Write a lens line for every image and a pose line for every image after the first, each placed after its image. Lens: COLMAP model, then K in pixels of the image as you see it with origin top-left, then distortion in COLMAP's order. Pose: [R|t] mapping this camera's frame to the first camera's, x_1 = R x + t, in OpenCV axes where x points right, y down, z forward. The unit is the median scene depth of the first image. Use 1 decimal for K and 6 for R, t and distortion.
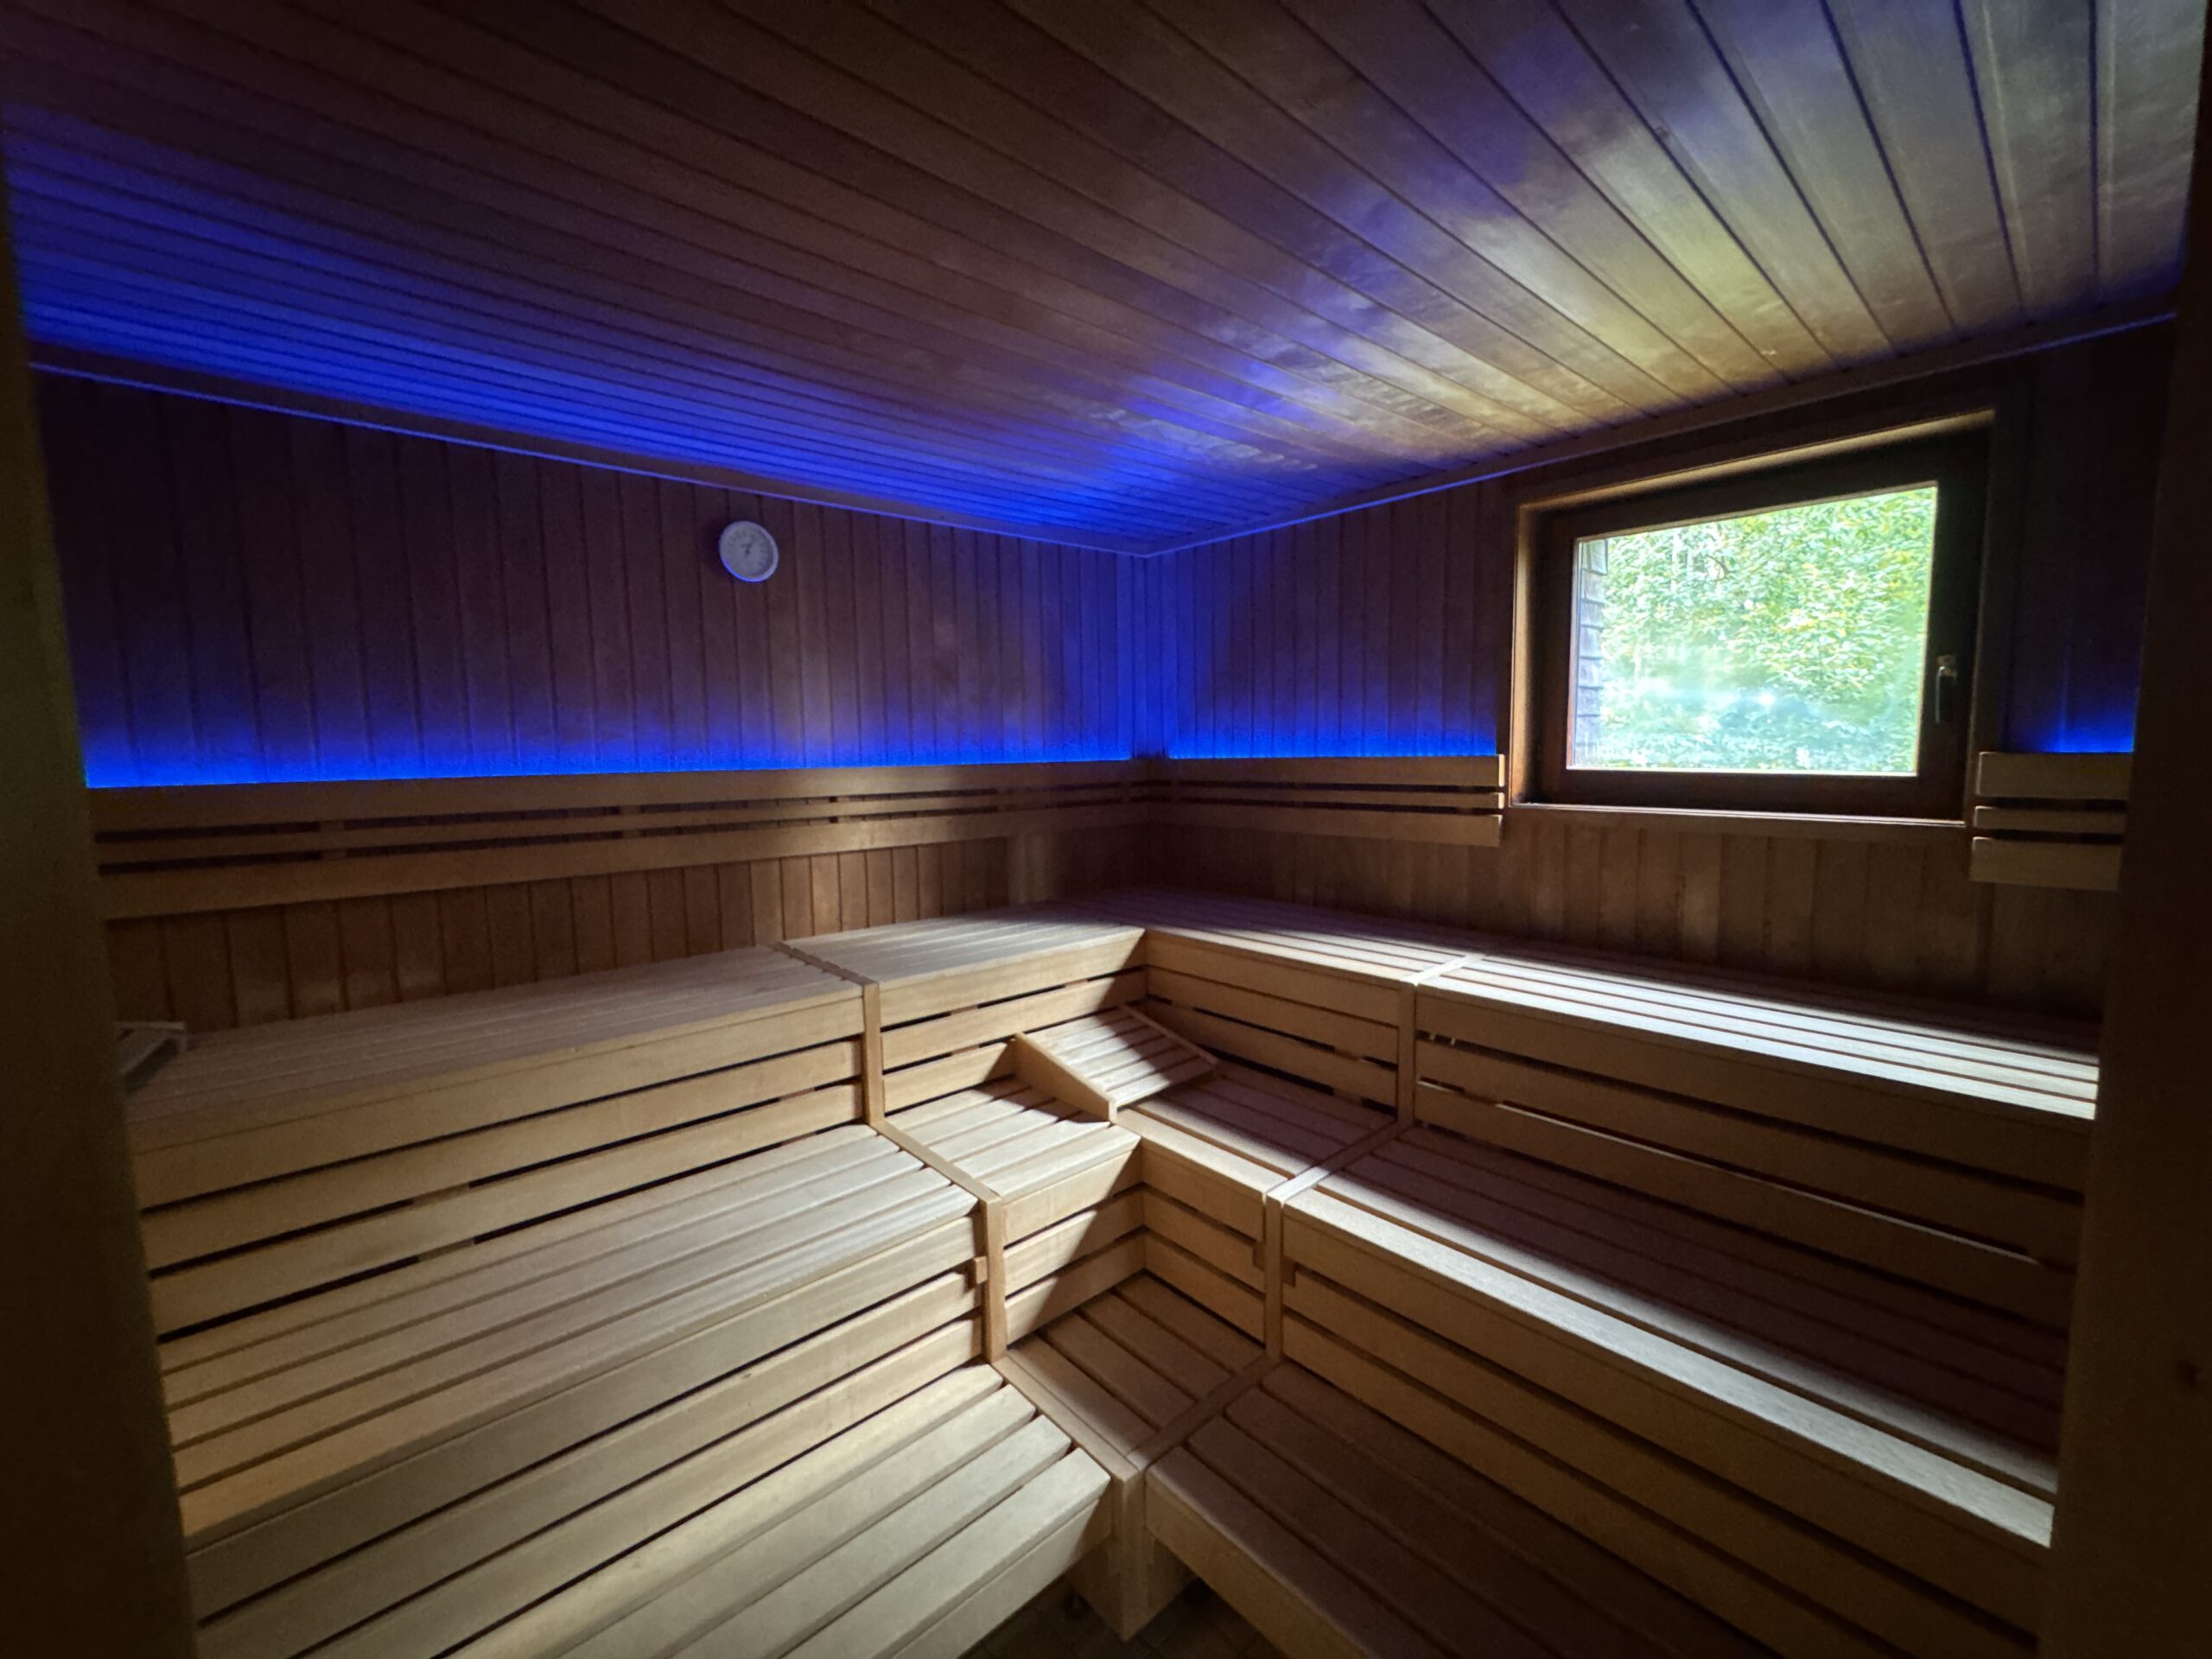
lens RADIAL K [[885.3, 0, 1106.0], [0, 885.3, 829.5], [0, 0, 1]] dist [-0.005066, 0.000024]
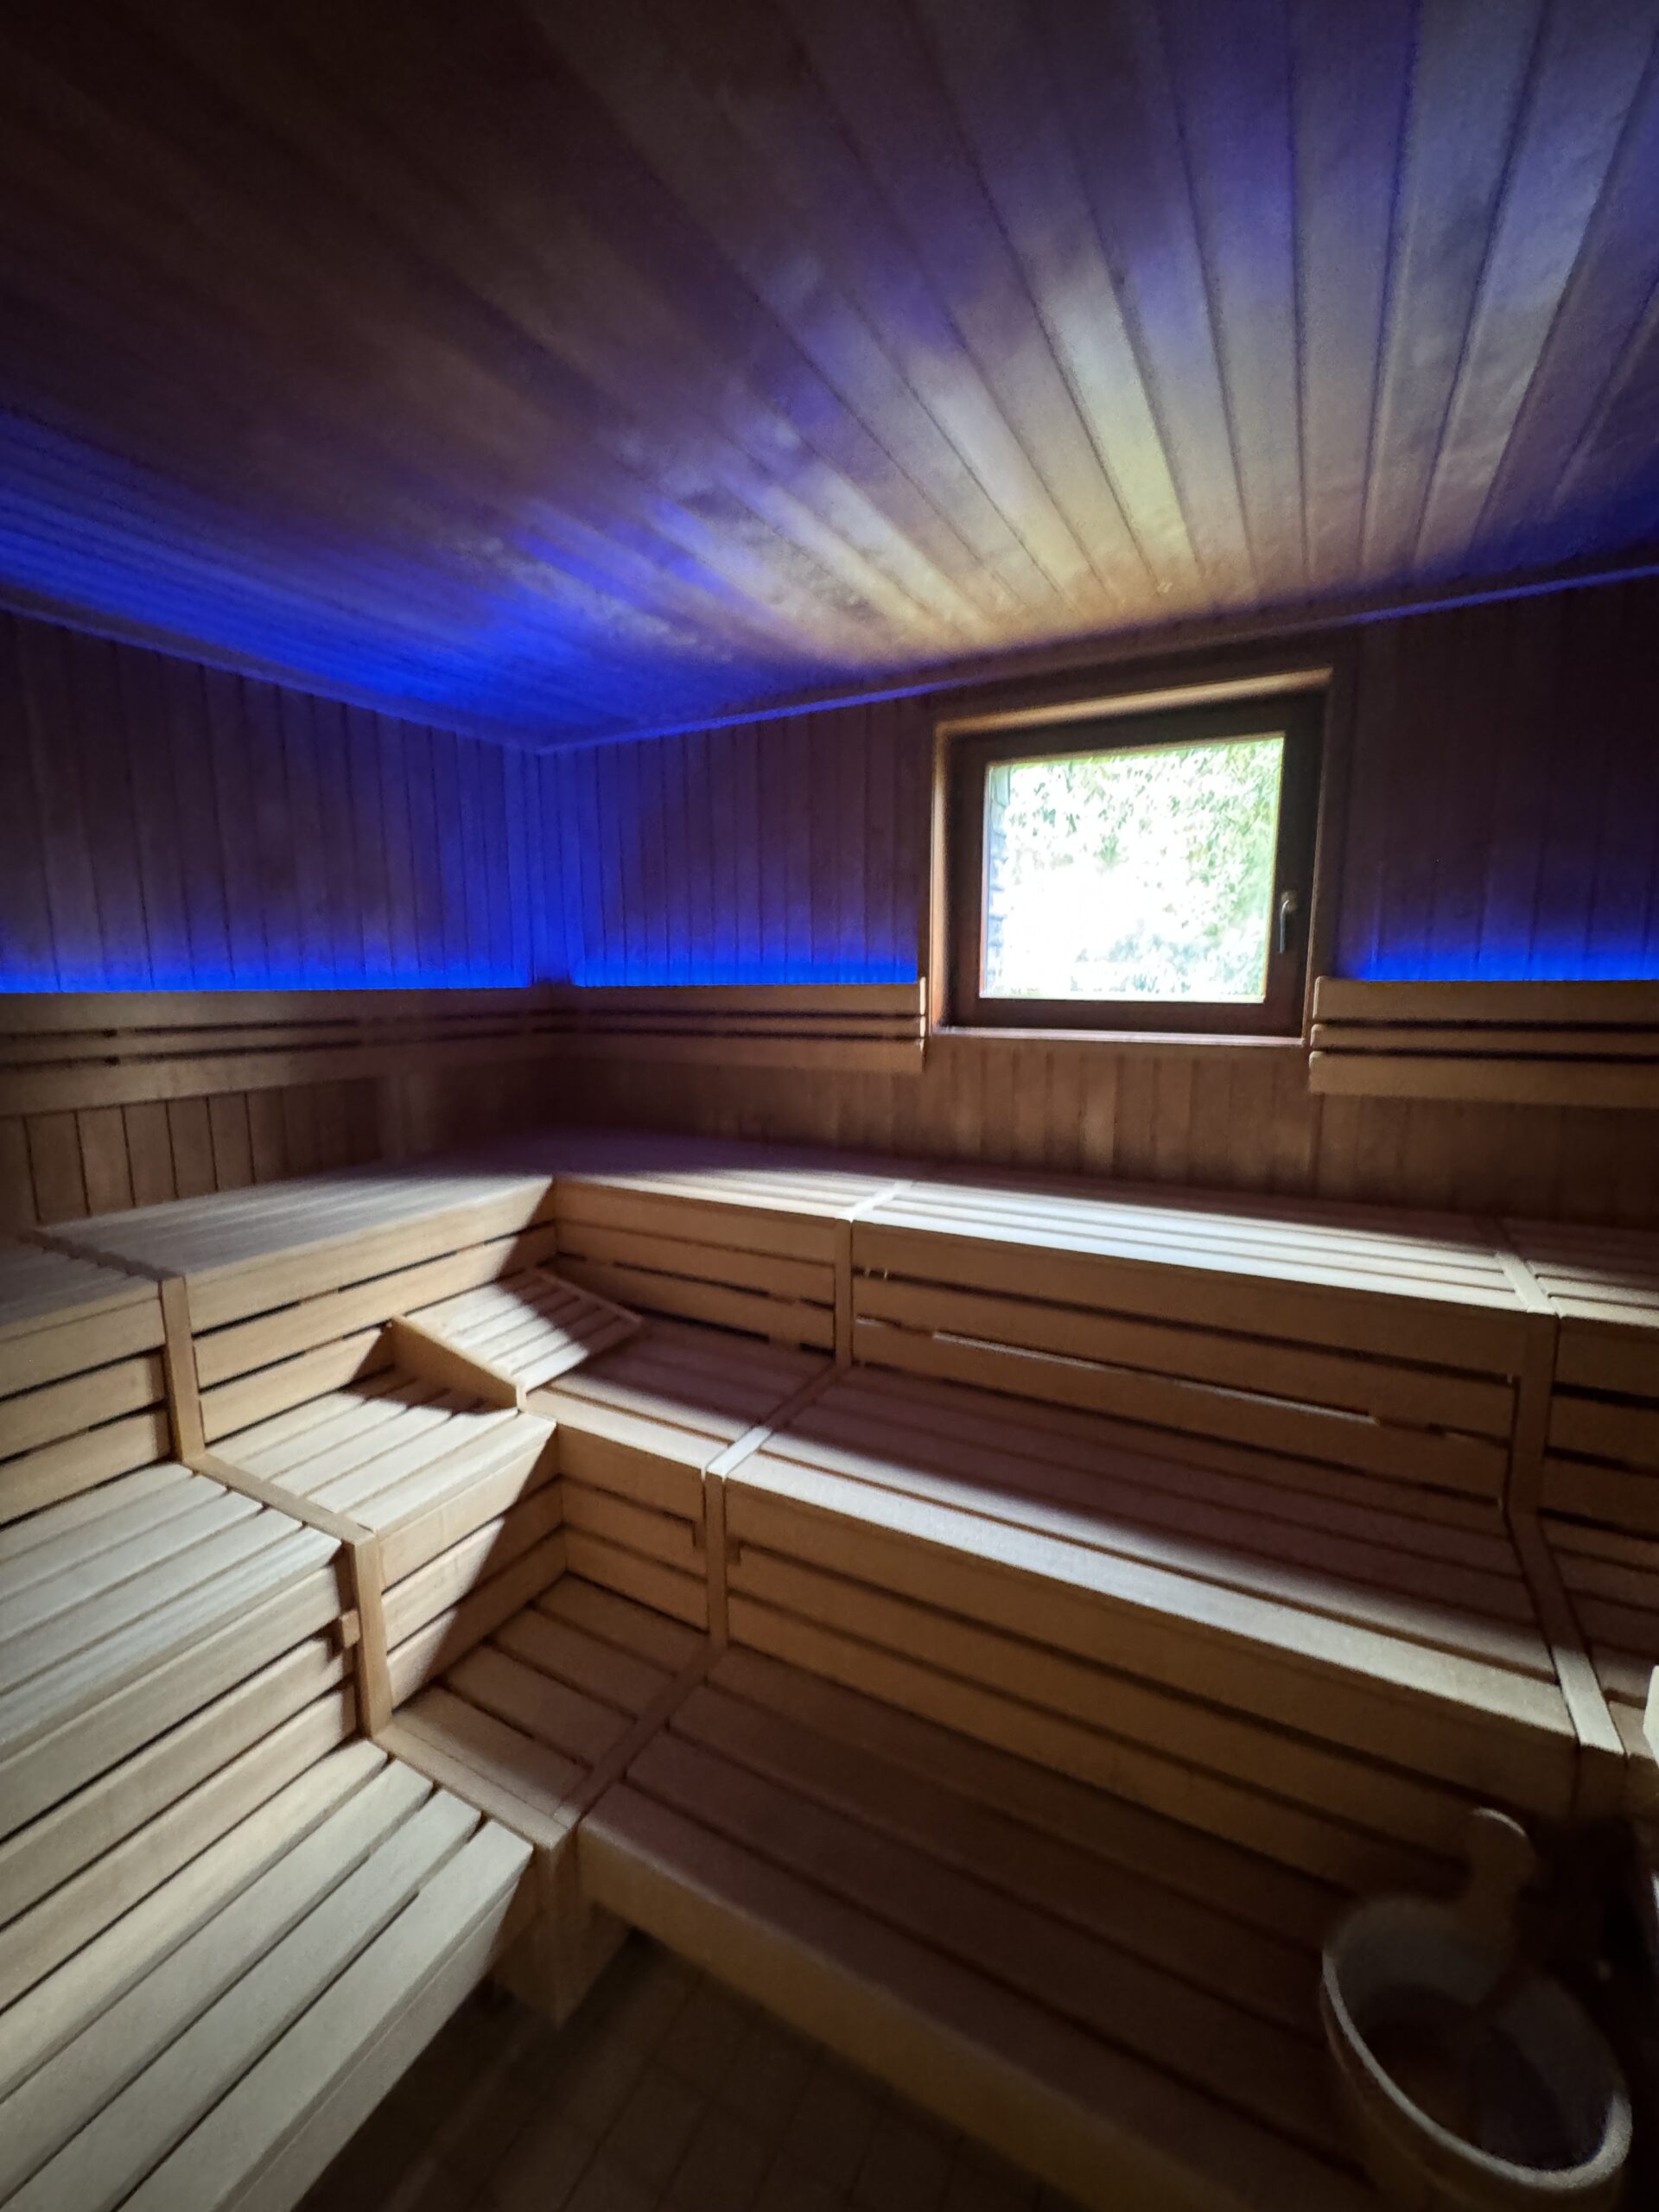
lens RADIAL K [[885.3, 0, 830.5], [0, 885.3, 1100.7], [0, 0, 1]] dist [-0.005066, 0.000024]
pose [[0.939139, -0.036812, 0.341560, 0.007679], [0.022104, 0.998657, 0.046852, 0.001833], [-0.342826, -0.036451, 0.938691, 0.114638]]
